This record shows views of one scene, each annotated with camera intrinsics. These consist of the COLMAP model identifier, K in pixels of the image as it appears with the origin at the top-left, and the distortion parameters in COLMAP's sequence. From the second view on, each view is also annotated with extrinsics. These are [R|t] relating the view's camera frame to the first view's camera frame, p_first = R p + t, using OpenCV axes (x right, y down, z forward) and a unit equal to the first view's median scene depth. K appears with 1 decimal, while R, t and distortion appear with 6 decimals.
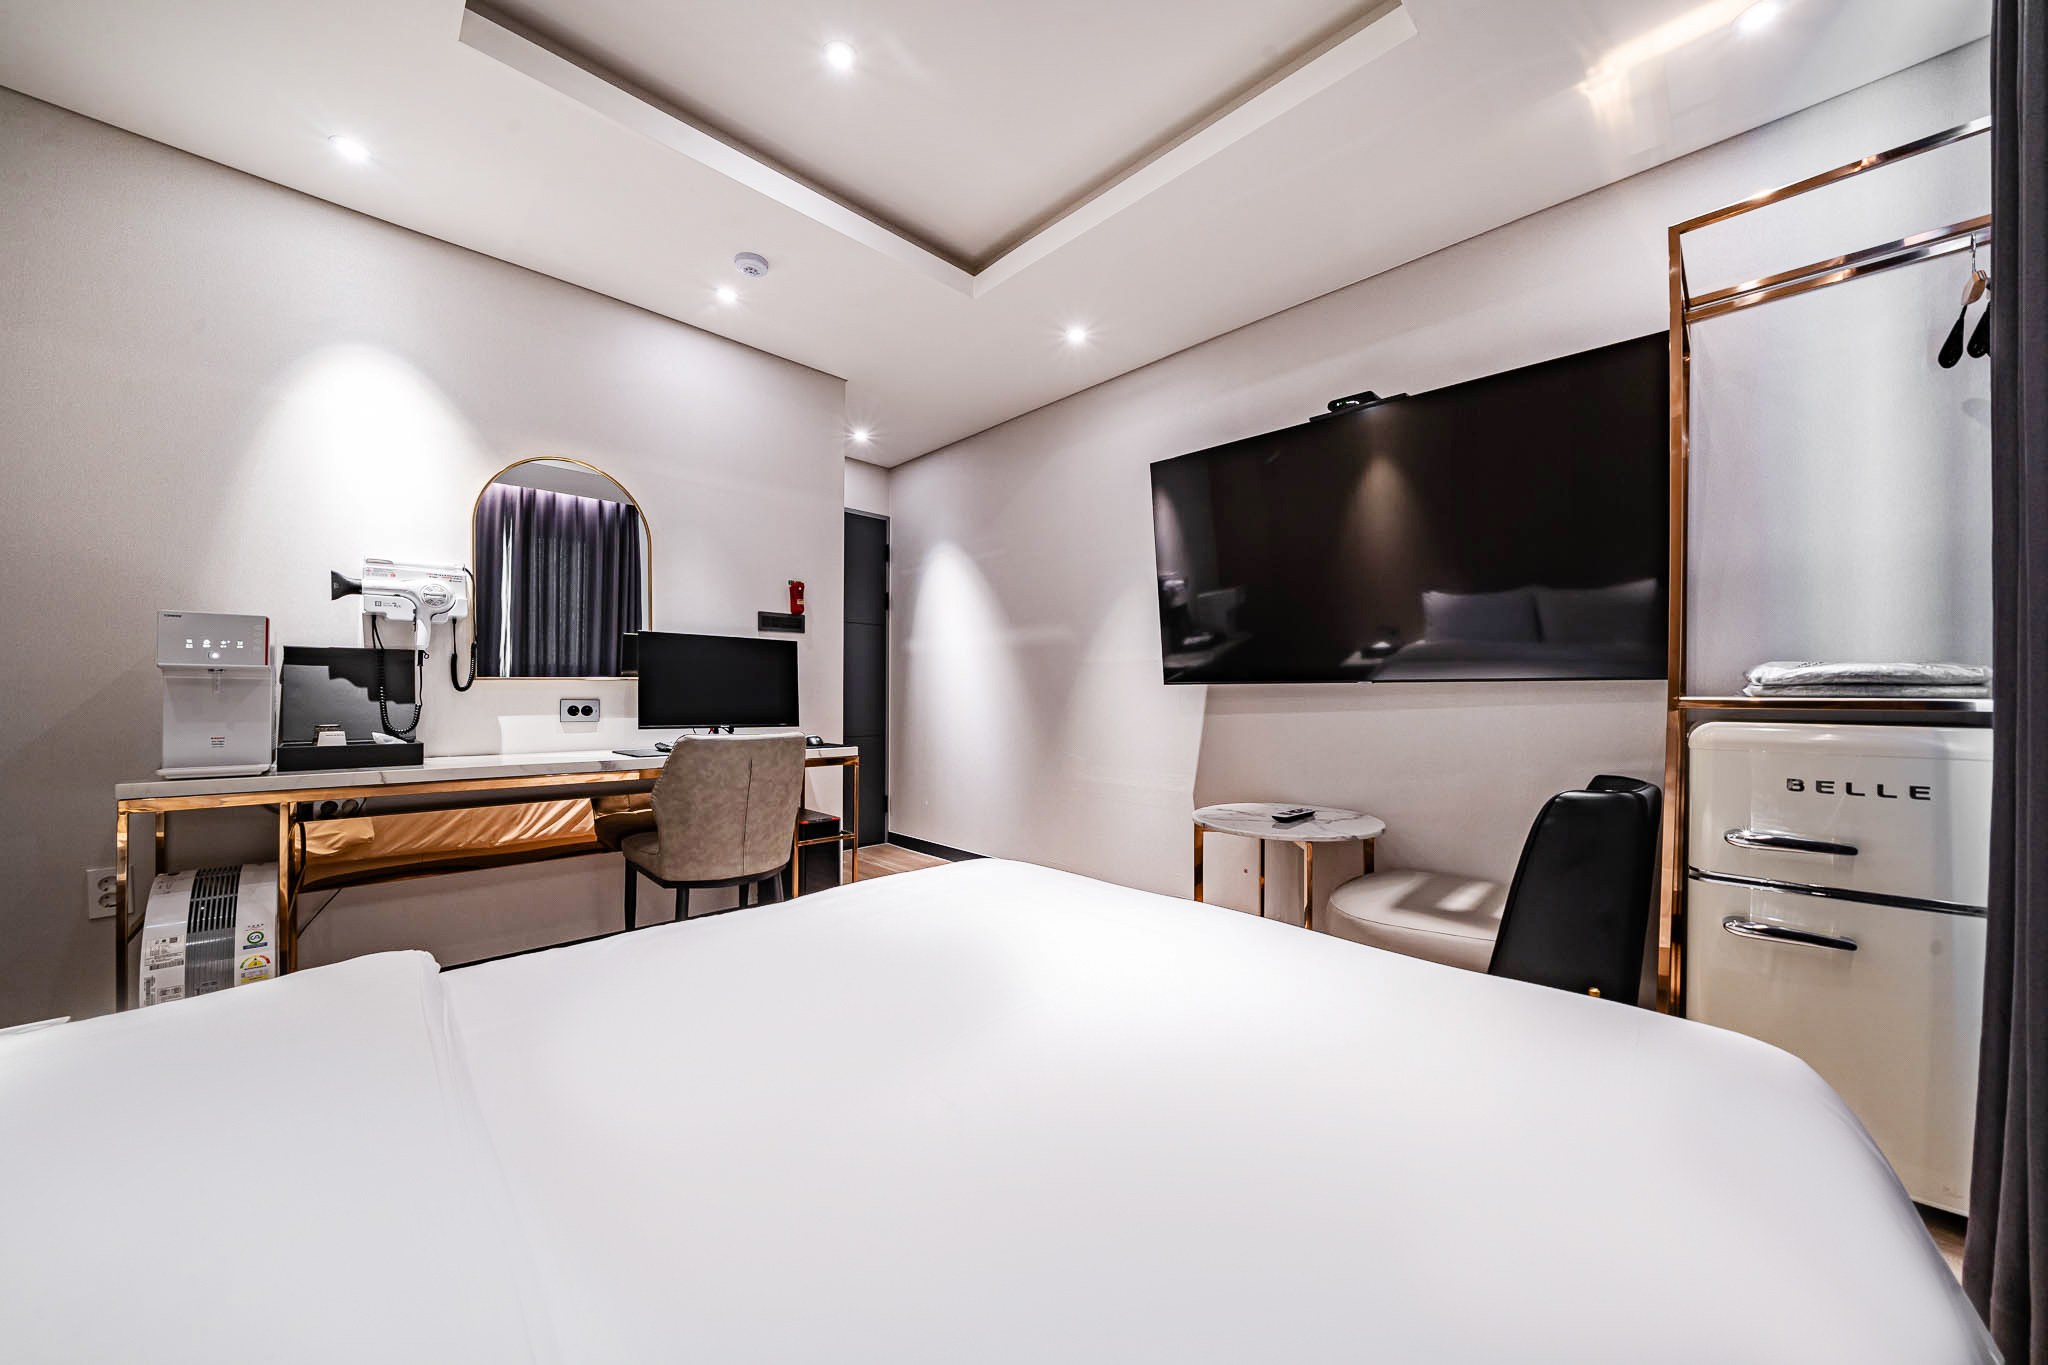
lens RADIAL K [[715.3, 0, 1024.0], [0, 715.3, 682.5], [0, 0, 1]] dist [-0.000479, -0.000010]
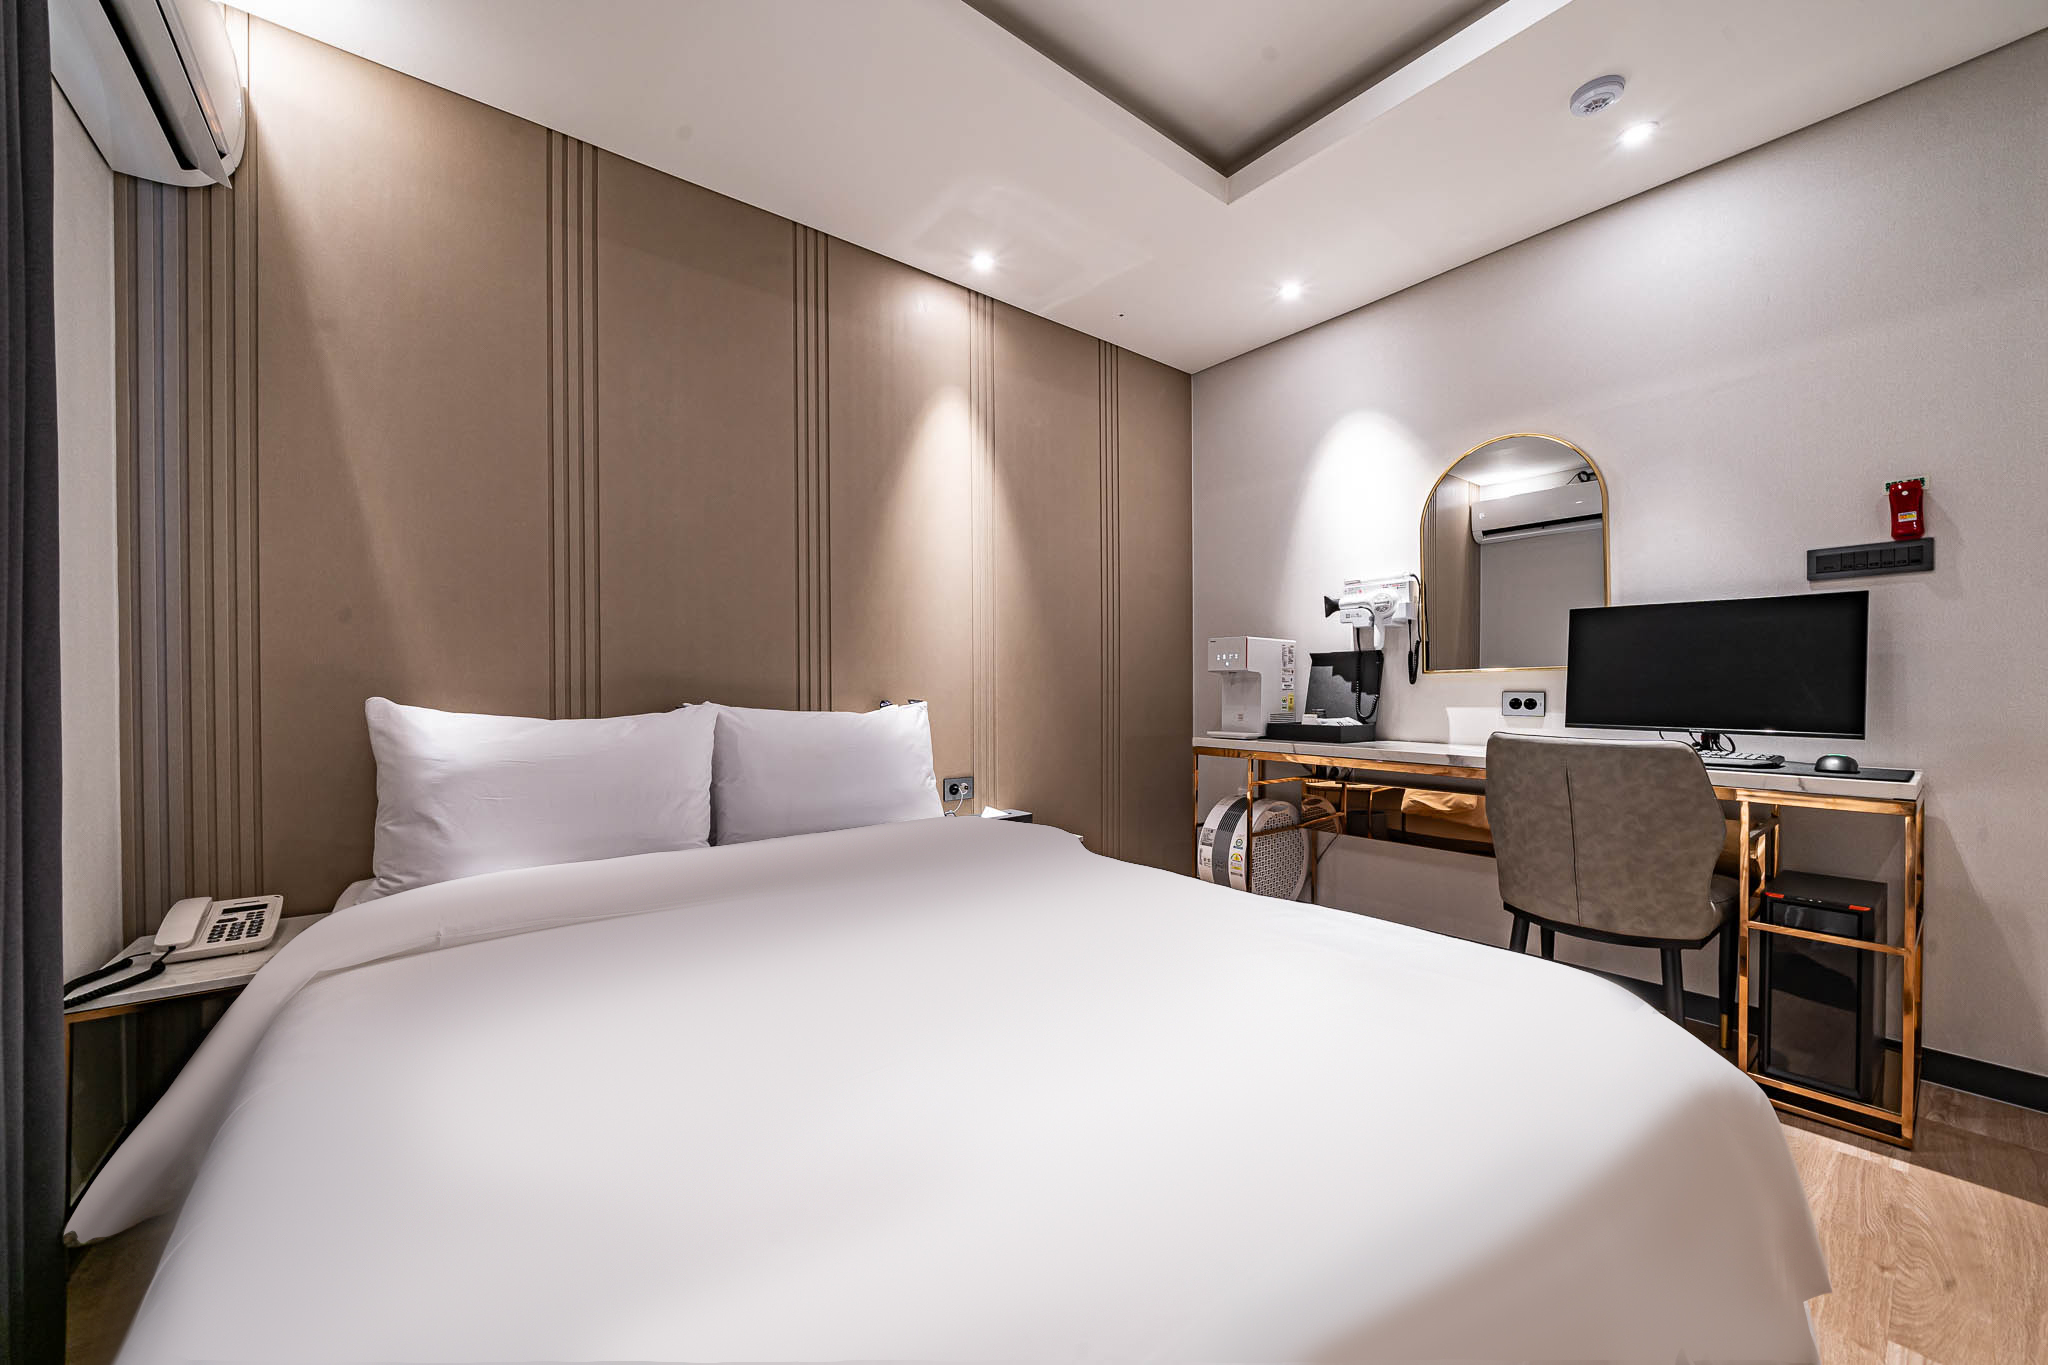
lens RADIAL K [[783.9, 0, 1024.0], [0, 783.9, 682.5], [0, 0, 1]] dist [0.001296, 0.000094]
pose [[-0.097617, -0.012495, -0.995146, 0.528445], [0.019277, 0.999710, -0.014443, 0.016876], [0.995037, -0.020593, -0.097348, 0.547886]]
